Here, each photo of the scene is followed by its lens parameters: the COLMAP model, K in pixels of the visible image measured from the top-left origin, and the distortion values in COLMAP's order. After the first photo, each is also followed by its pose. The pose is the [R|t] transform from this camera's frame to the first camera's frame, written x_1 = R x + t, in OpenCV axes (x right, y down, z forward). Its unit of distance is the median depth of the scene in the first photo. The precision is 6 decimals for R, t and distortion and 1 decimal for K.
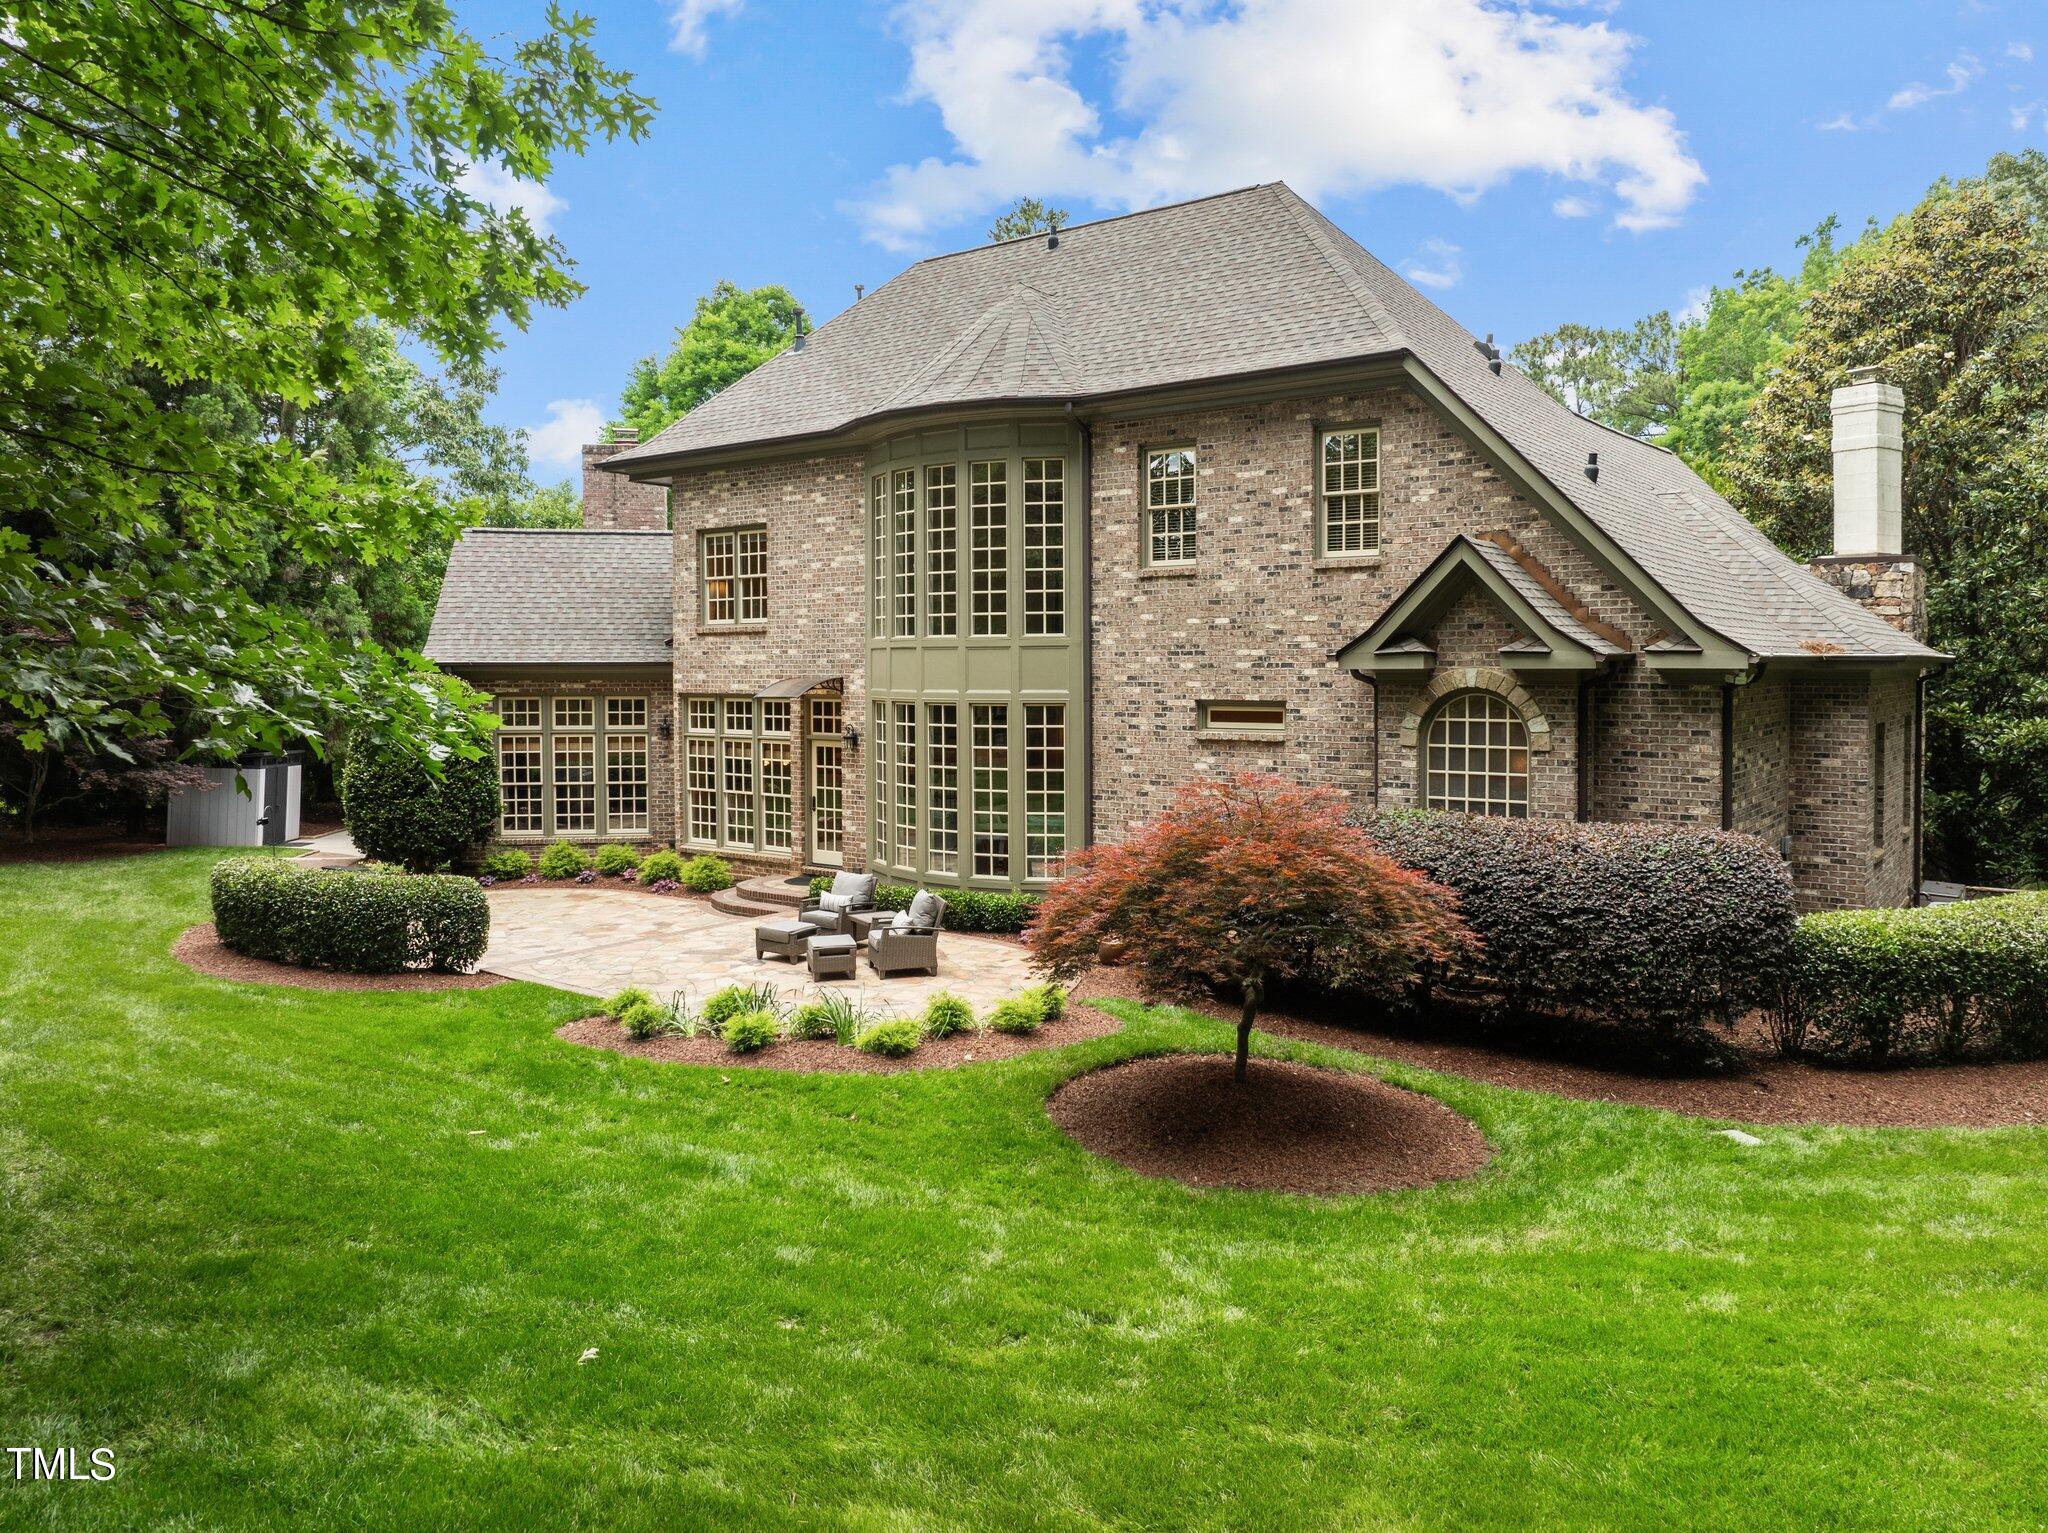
lens RADIAL K [[1476.9, 0, 1030.4], [0, 1476.9, 698.2], [0, 0, 1]] dist [0.001777, -0.080195]
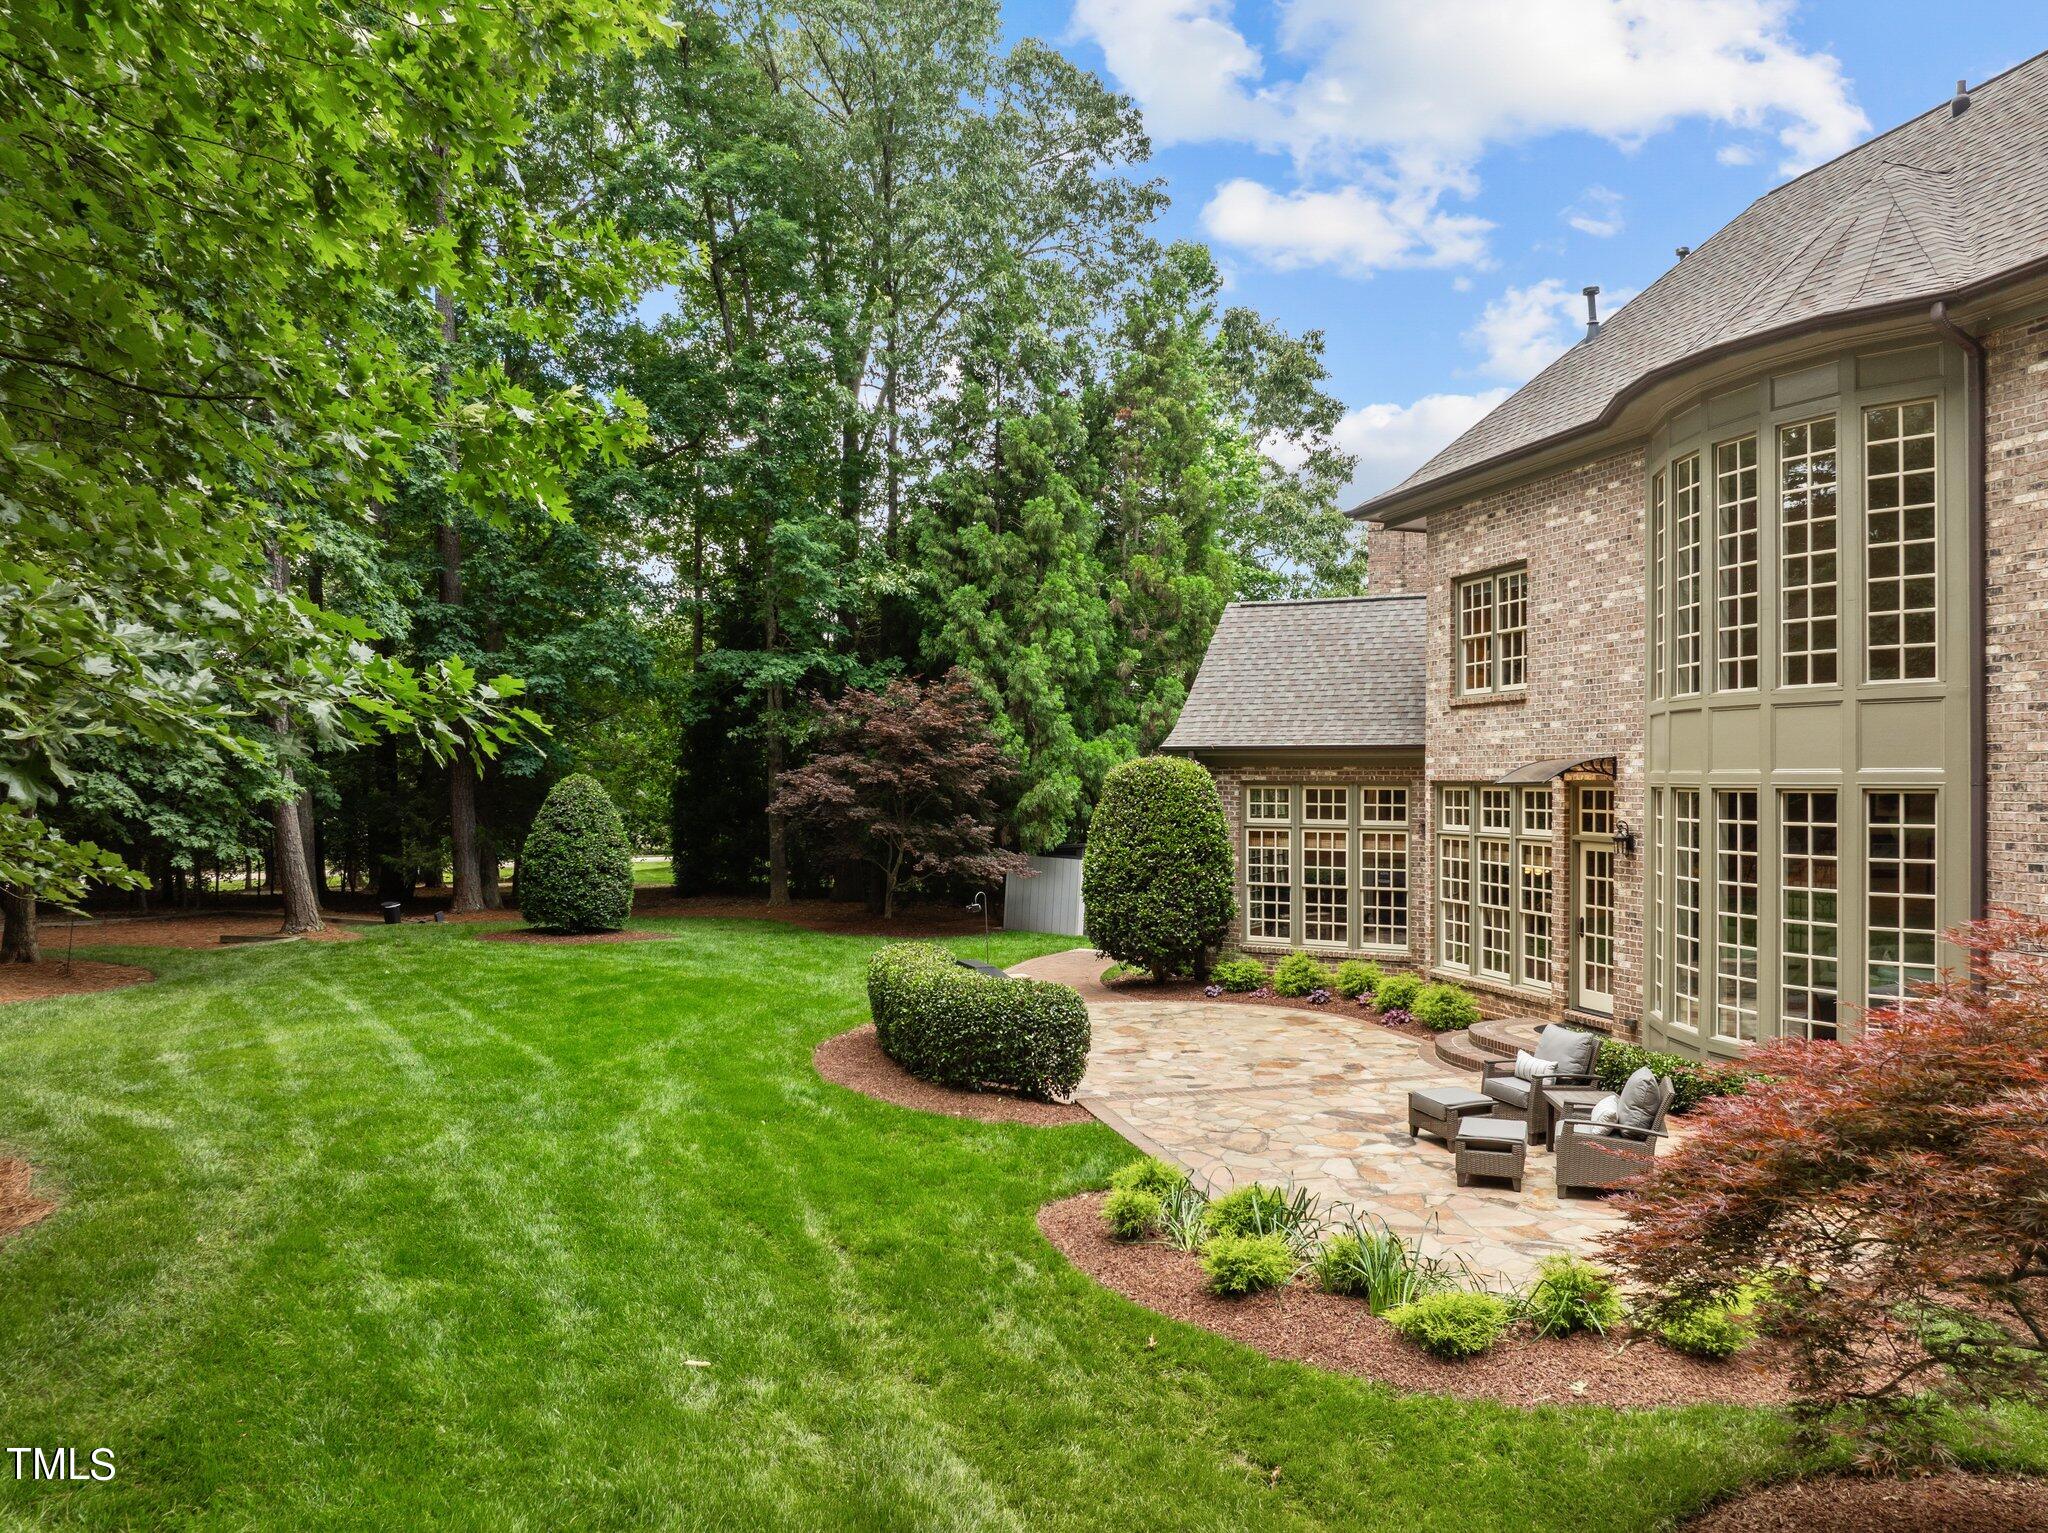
lens RADIAL K [[1451.8, 0, 1031.9], [0, 1451.8, 778.2], [0, 0, 1]] dist [-0.041310, 0.006016]
pose [[0.802567, 0.005177, -0.596540, 0.072018], [-0.019753, 0.999645, -0.017899, 0.016208], [0.596235, 0.026149, 0.802384, 0.272608]]
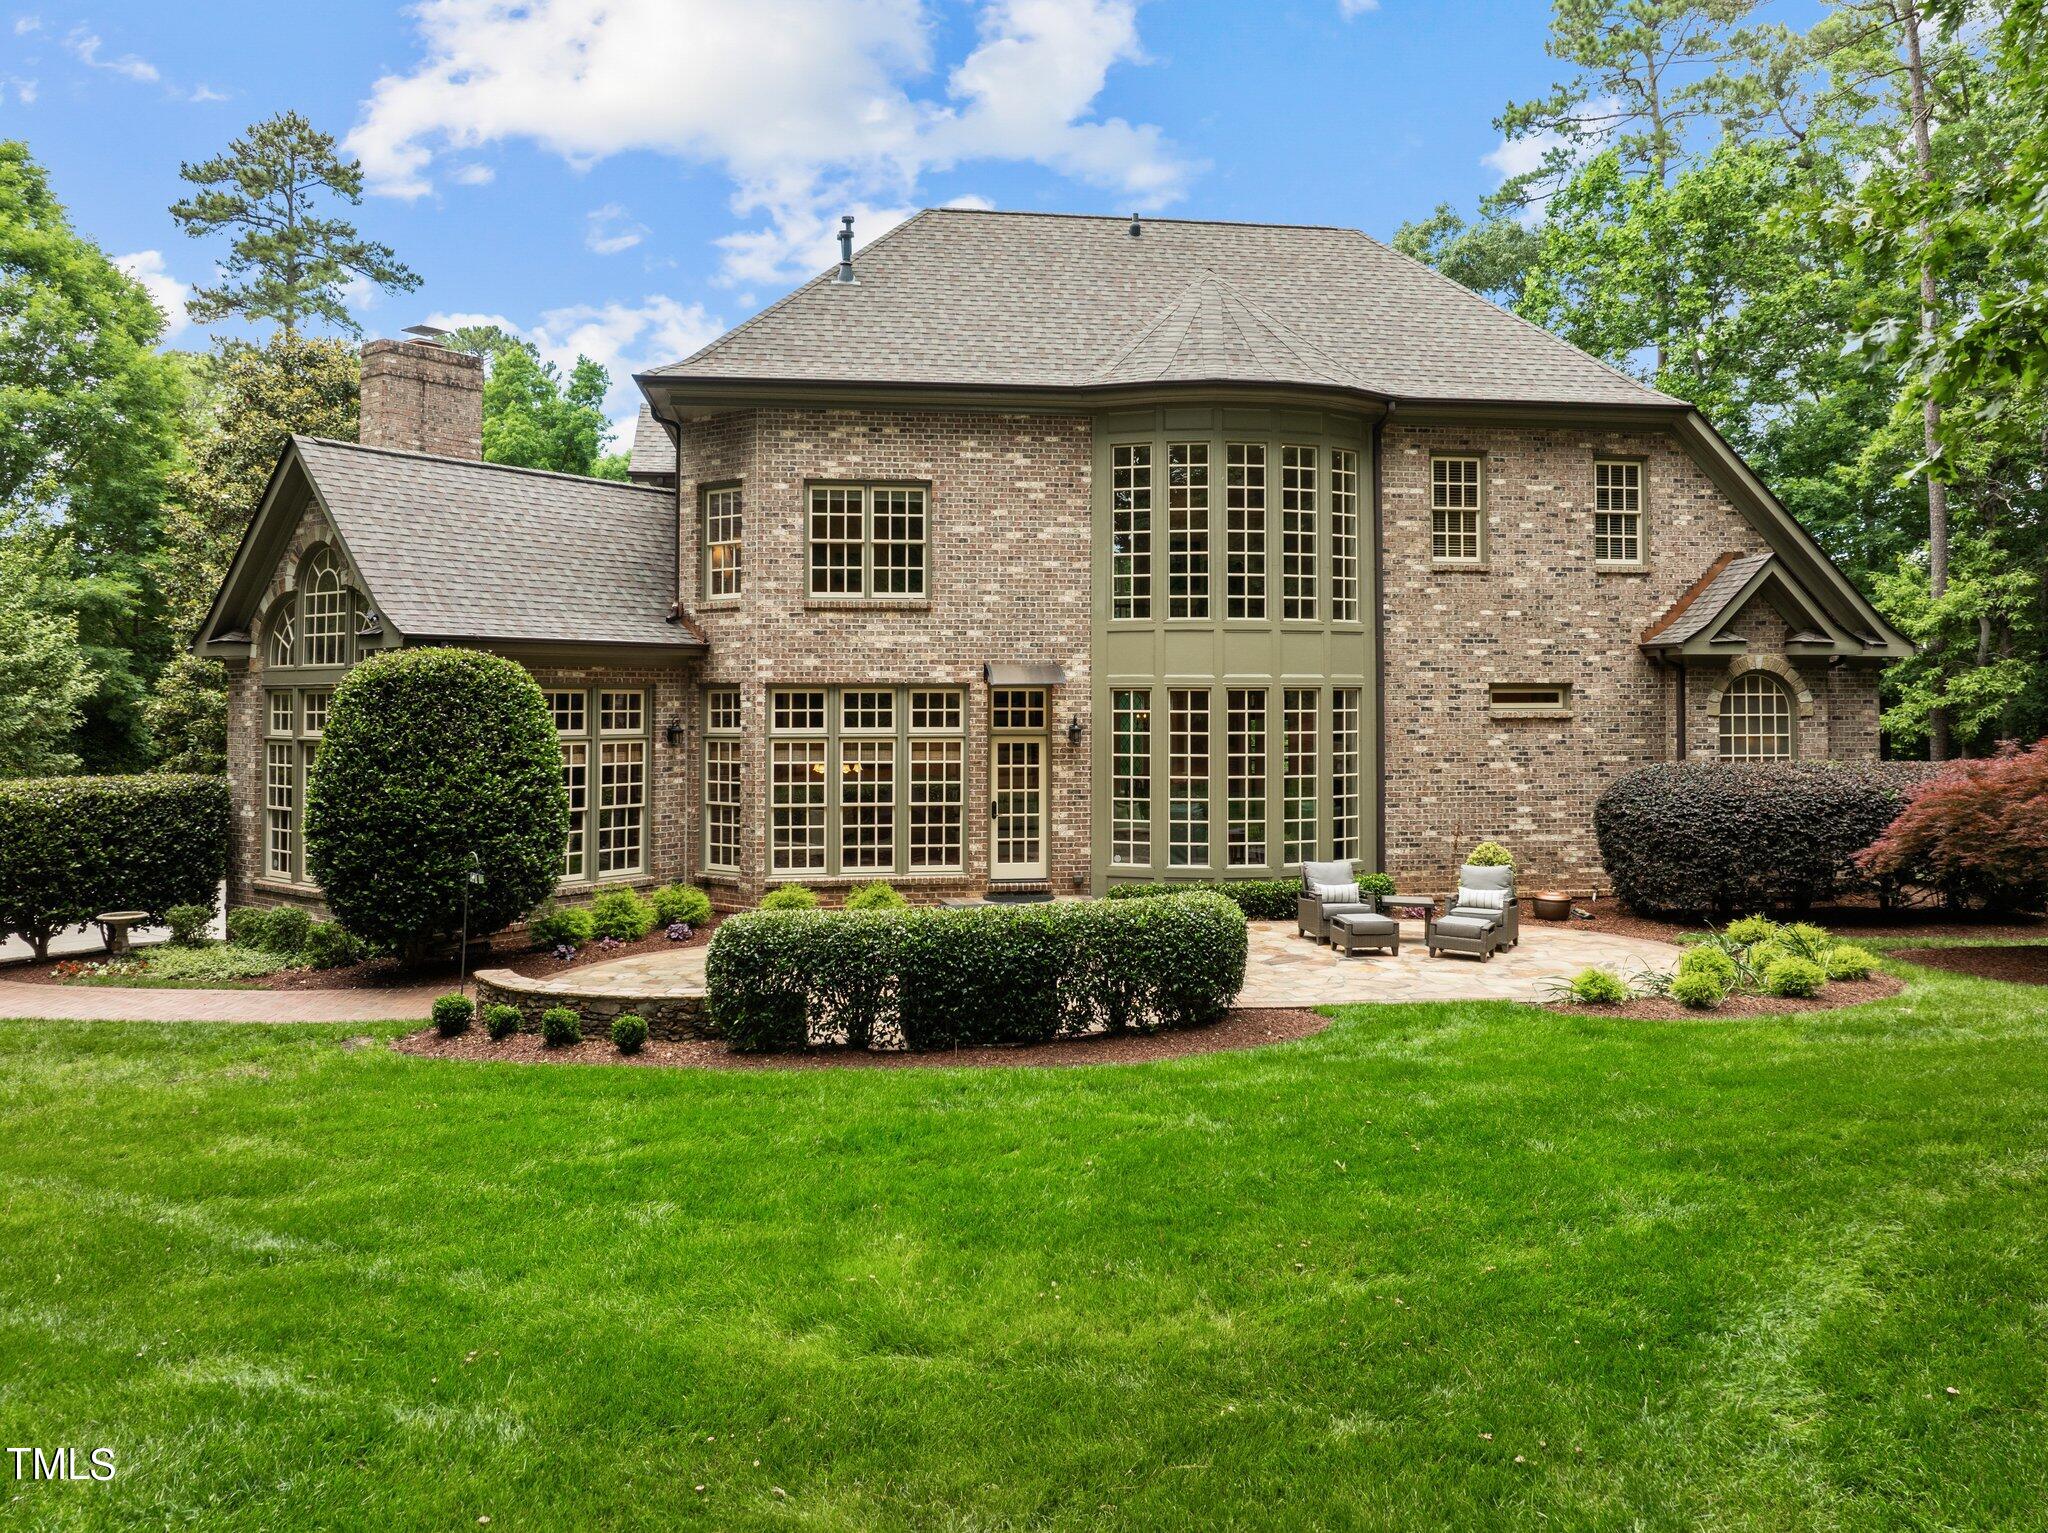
lens RADIAL K [[1439.3, 0, 1031.3], [0, 1439.3, 646.1], [0, 0, 1]] dist [-0.004141, 0.001351]
pose [[0.697865, 0.029105, 0.715637, -0.812926], [0.015260, 0.998343, -0.055483, 0.025298], [-0.716066, 0.049641, 0.696265, 0.436816]]
